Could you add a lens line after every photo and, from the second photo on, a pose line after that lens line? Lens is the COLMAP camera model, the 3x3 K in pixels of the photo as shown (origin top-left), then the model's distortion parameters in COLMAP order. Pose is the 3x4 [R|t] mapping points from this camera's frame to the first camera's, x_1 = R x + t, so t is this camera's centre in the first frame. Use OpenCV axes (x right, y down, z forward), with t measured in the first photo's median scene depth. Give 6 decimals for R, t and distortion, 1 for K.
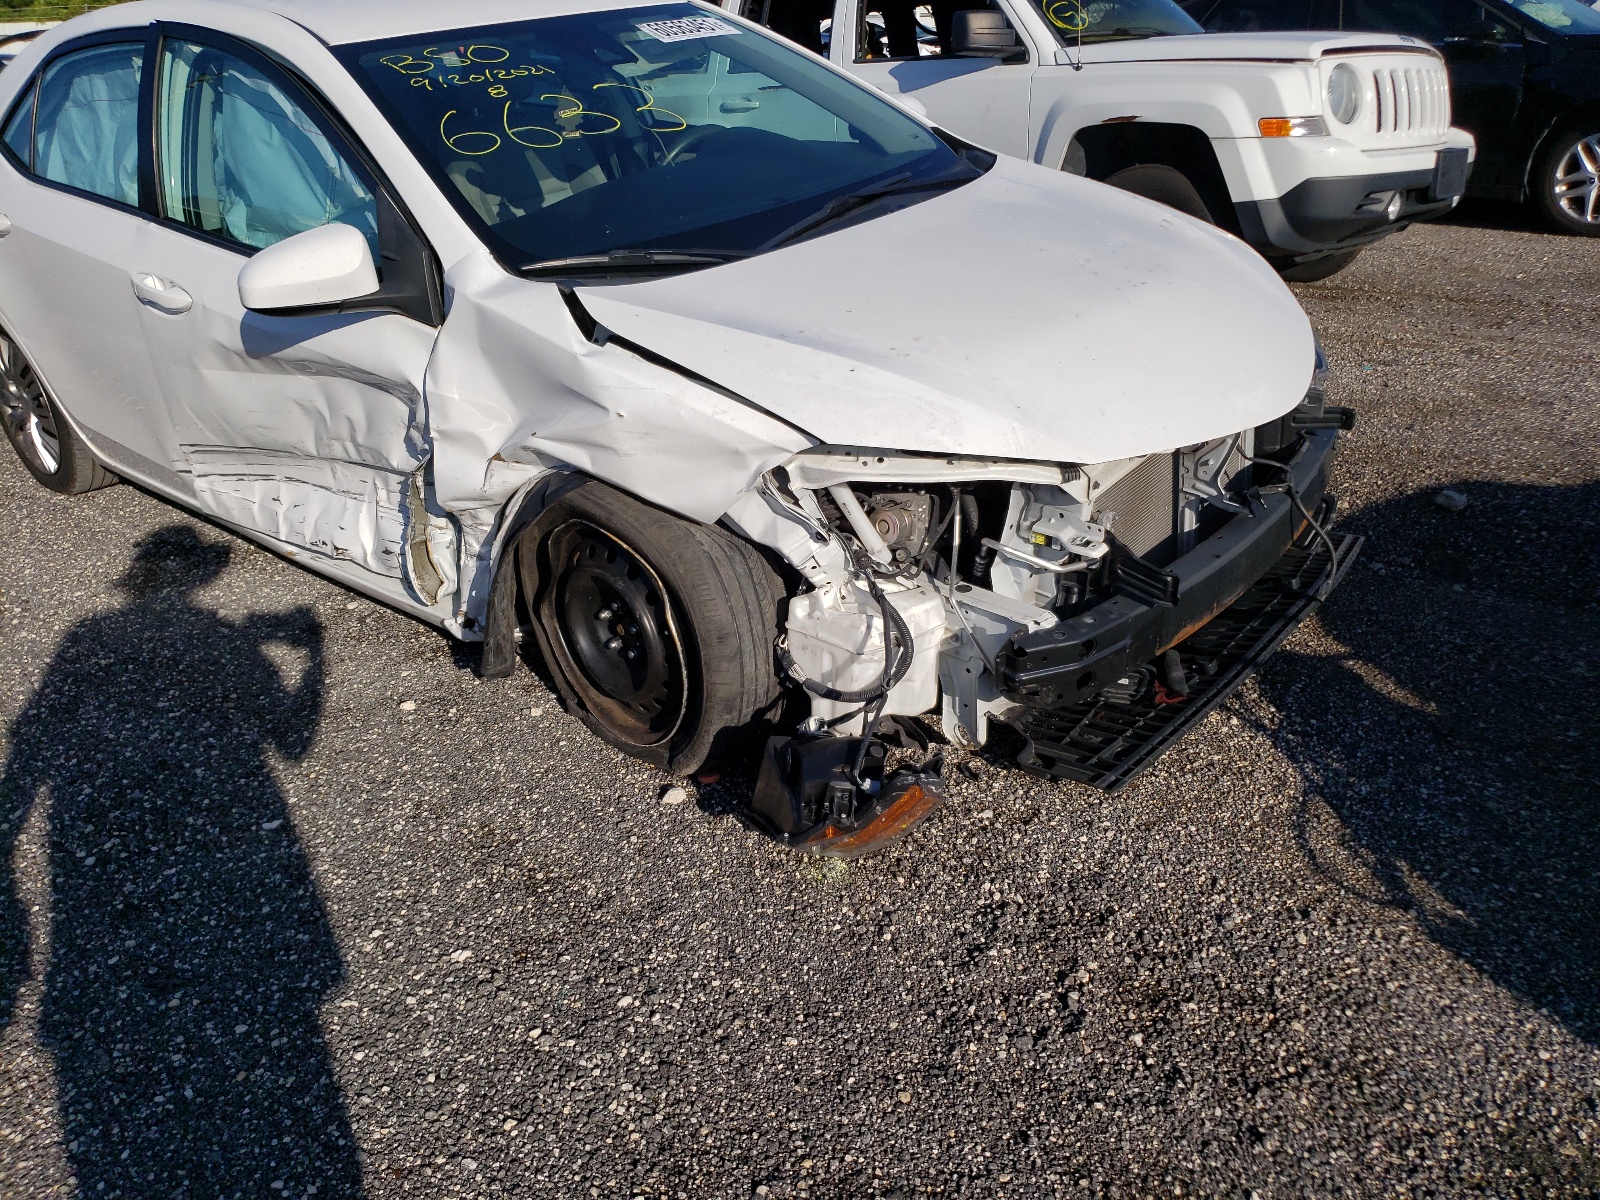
lens RADIAL K [[1223.2, 0, 800.0], [0, 1223.2, 600.0], [0, 0, 1]] dist [-0.035682, 0.060625]
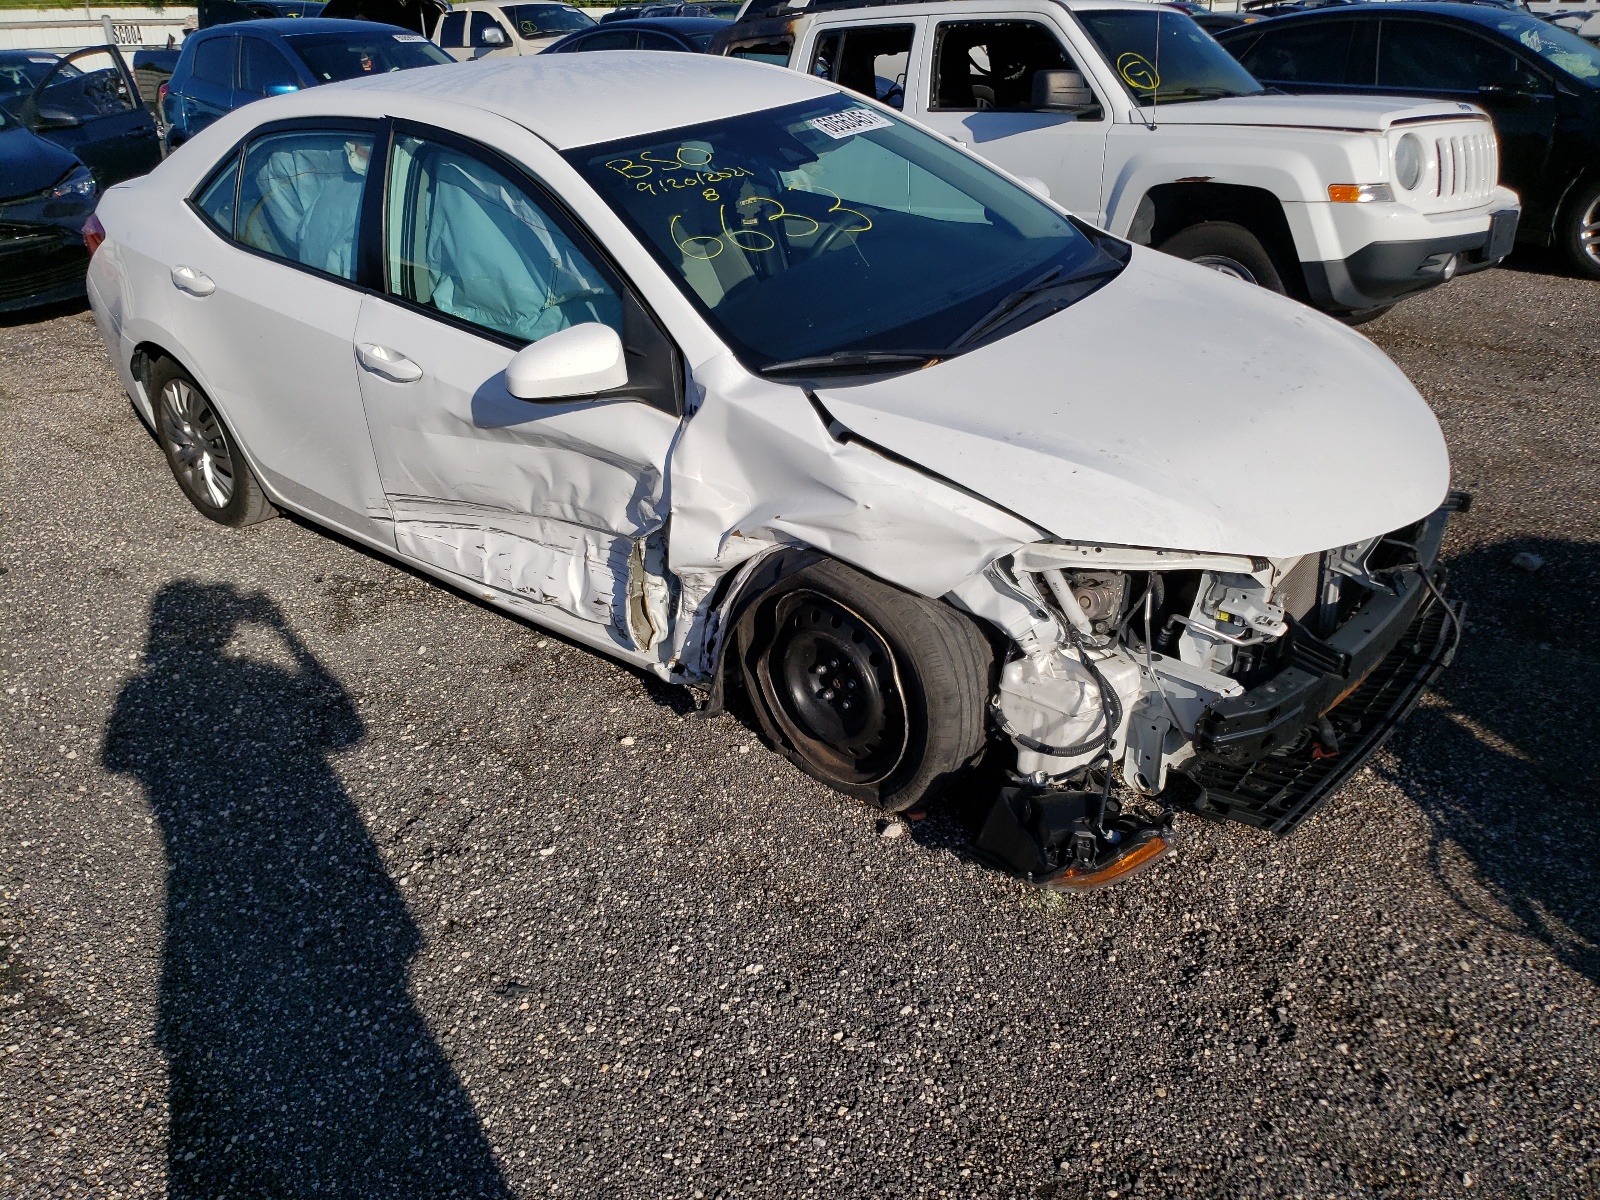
lens RADIAL K [[1199.3, 0, 798.5], [0, 1199.3, 630.5], [0, 0, 1]] dist [-0.026989, 0.037216]
pose [[0.999876, 0.015761, 0.000131, -0.232308], [-0.015760, 0.999591, 0.023860, -0.064777], [0.000245, -0.023859, 0.999715, -0.154361]]
